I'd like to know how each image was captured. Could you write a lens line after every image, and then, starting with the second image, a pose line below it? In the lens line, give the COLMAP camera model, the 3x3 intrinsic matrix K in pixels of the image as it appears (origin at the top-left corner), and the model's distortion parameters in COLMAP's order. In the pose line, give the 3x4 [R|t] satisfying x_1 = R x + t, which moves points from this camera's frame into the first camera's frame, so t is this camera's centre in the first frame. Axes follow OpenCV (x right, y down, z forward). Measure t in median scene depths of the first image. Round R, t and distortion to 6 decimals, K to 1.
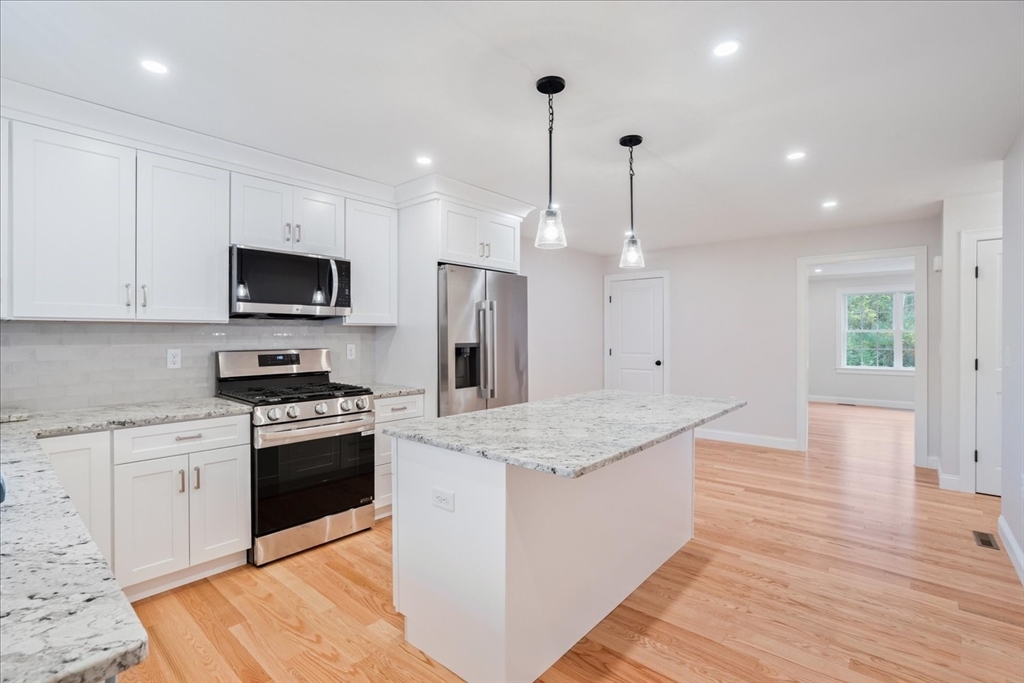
lens RADIAL K [[468.0, 0, 499.8], [0, 468.0, 336.0], [0, 0, 1]] dist [-0.001228, -0.000039]
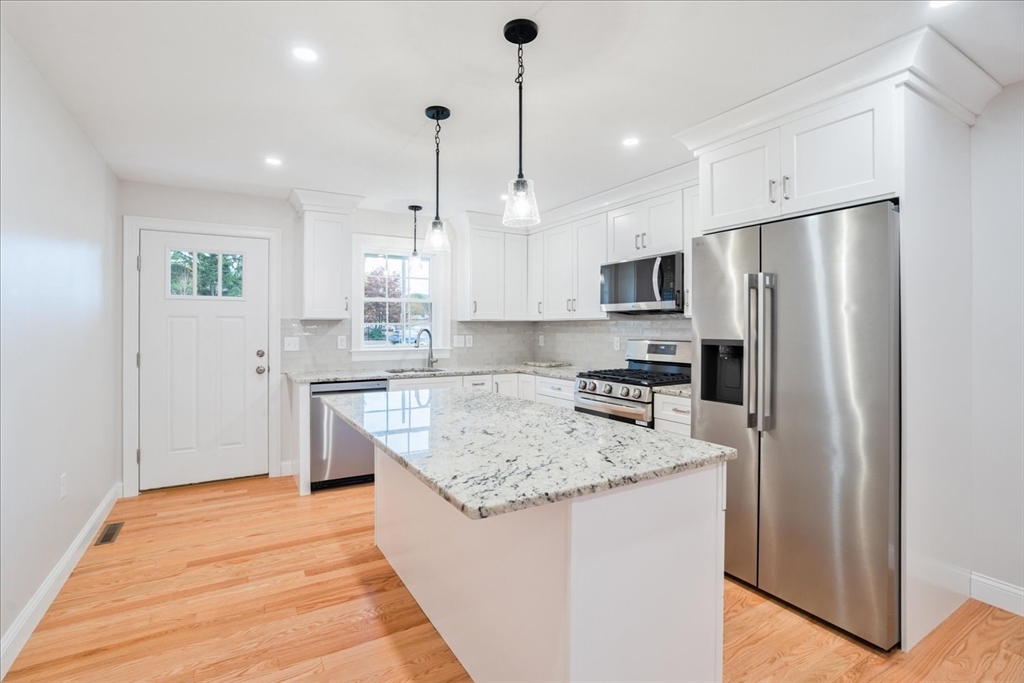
lens RADIAL K [[468.0, 0, 499.8], [0, 468.0, 336.0], [0, 0, 1]] dist [-0.001228, -0.000039]
pose [[-0.312193, 0.016139, -0.949882, 1.077434], [-0.002856, 0.999835, 0.017927, -0.001818], [0.950014, 0.008309, -0.312095, 1.415201]]
